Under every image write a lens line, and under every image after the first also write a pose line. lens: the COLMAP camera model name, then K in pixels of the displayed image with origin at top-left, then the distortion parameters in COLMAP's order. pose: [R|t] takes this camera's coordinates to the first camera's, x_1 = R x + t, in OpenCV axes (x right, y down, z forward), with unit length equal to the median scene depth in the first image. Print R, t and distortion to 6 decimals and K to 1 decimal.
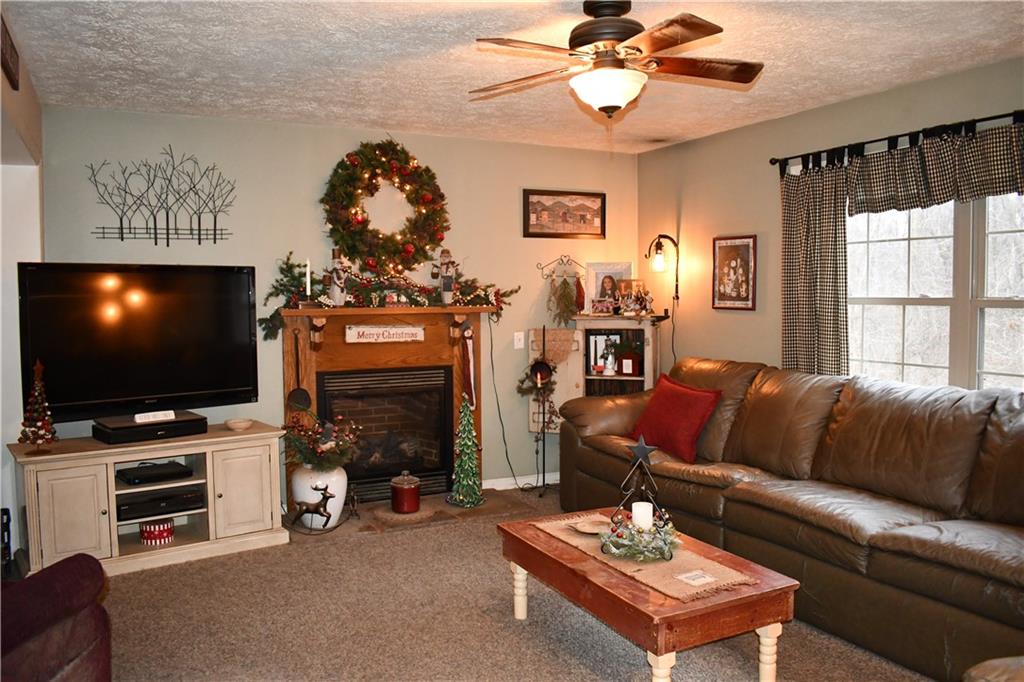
lens RADIAL K [[798.3, 0, 512.9], [0, 798.3, 339.0], [0, 0, 1]] dist [-0.096786, 0.009568]
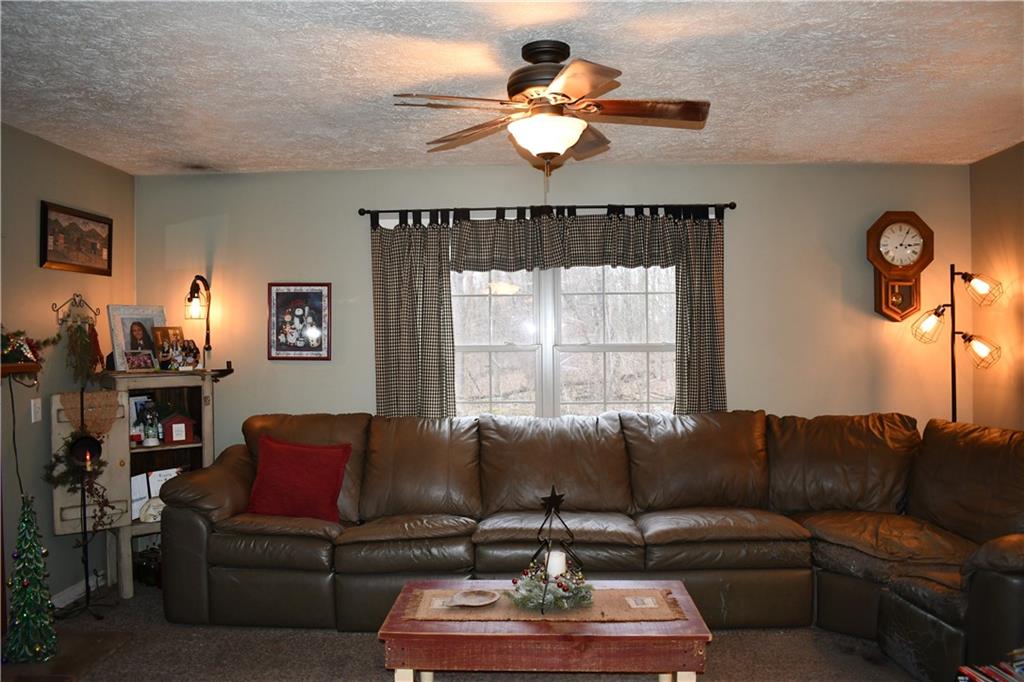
lens RADIAL K [[798.3, 0, 513.2], [0, 798.3, 342.8], [0, 0, 1]] dist [-0.096786, 0.009568]
pose [[0.482681, -0.004604, 0.875784, -0.419832], [0.053688, 0.998261, -0.024342, -0.020578], [-0.874149, 0.058768, 0.482089, 0.313973]]
